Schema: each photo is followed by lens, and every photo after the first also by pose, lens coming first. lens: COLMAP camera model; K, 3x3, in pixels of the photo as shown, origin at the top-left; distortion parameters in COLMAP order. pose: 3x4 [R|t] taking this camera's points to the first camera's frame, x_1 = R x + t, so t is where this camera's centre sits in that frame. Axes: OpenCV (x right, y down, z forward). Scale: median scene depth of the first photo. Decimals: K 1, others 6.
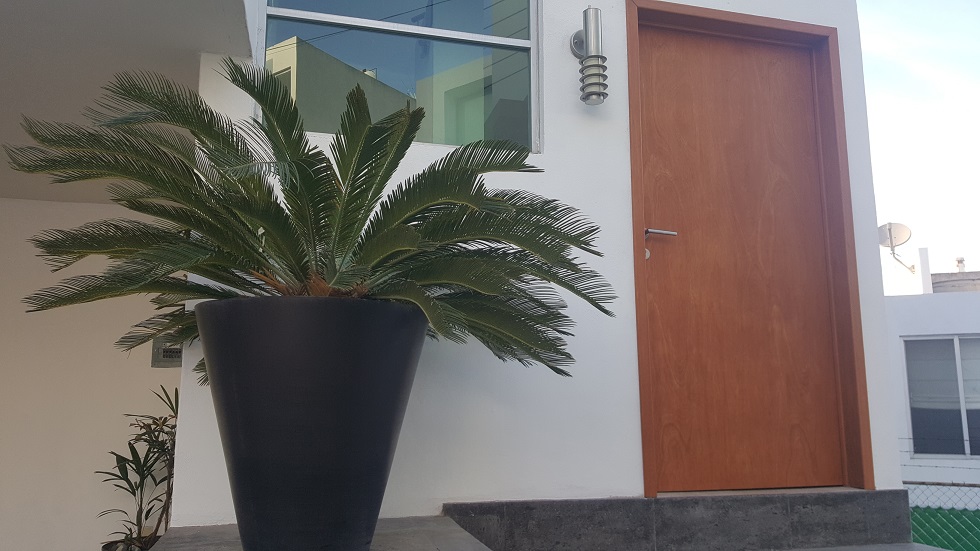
lens RADIAL K [[739.6, 0, 466.6], [0, 739.6, 277.3], [0, 0, 1]] dist [0.128140, -0.242100]
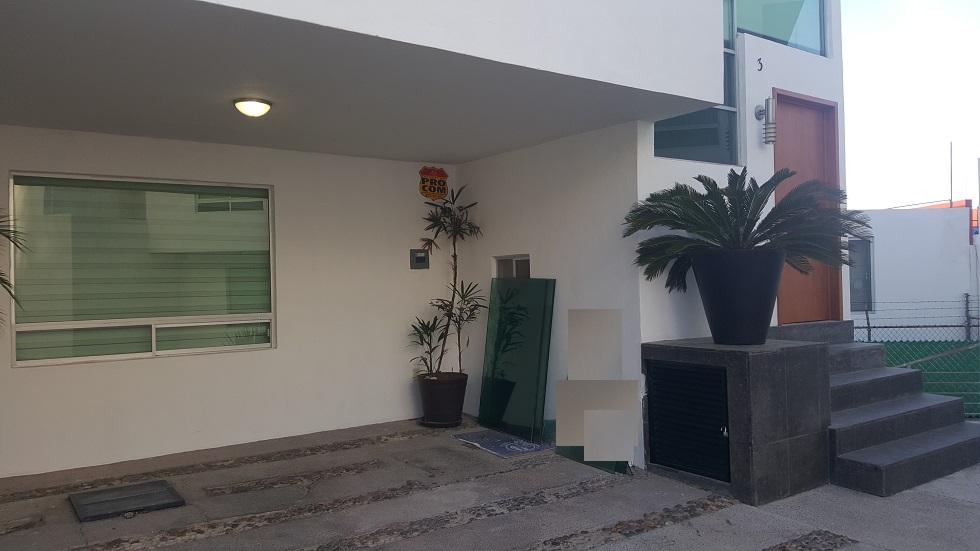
lens RADIAL K [[739.6, 0, 466.6], [0, 739.6, 277.3], [0, 0, 1]] dist [0.128140, -0.242100]
pose [[0.936051, -0.019123, 0.351345, -1.206875], [-0.034070, 0.988905, 0.144593, -0.123621], [-0.350212, -0.147317, 0.925013, -0.626314]]
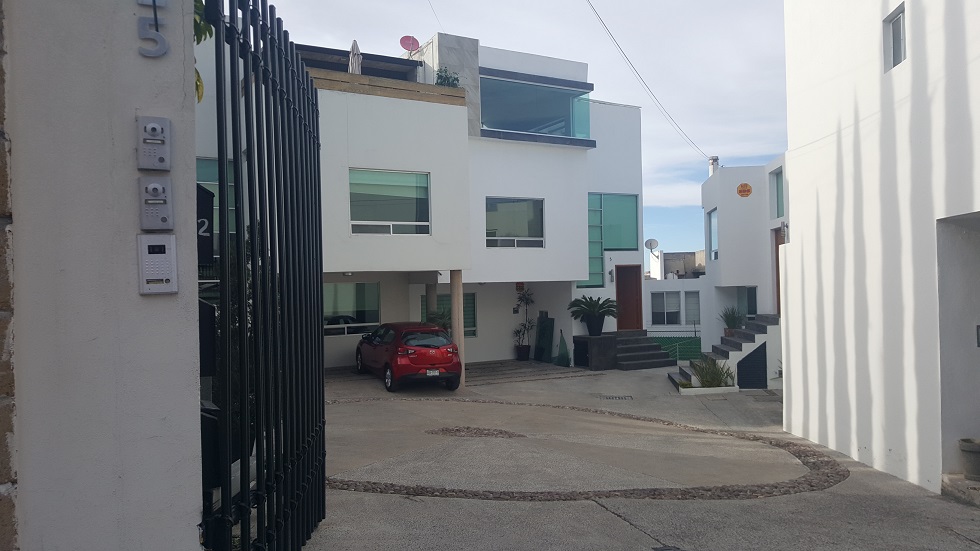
lens RADIAL K [[739.6, 0, 466.6], [0, 739.6, 277.3], [0, 0, 1]] dist [0.128140, -0.242100]
pose [[0.964536, -0.025382, 0.262728, -2.893076], [-0.014189, 0.988940, 0.147633, -1.220004], [-0.263569, -0.146126, 0.953509, -5.187280]]
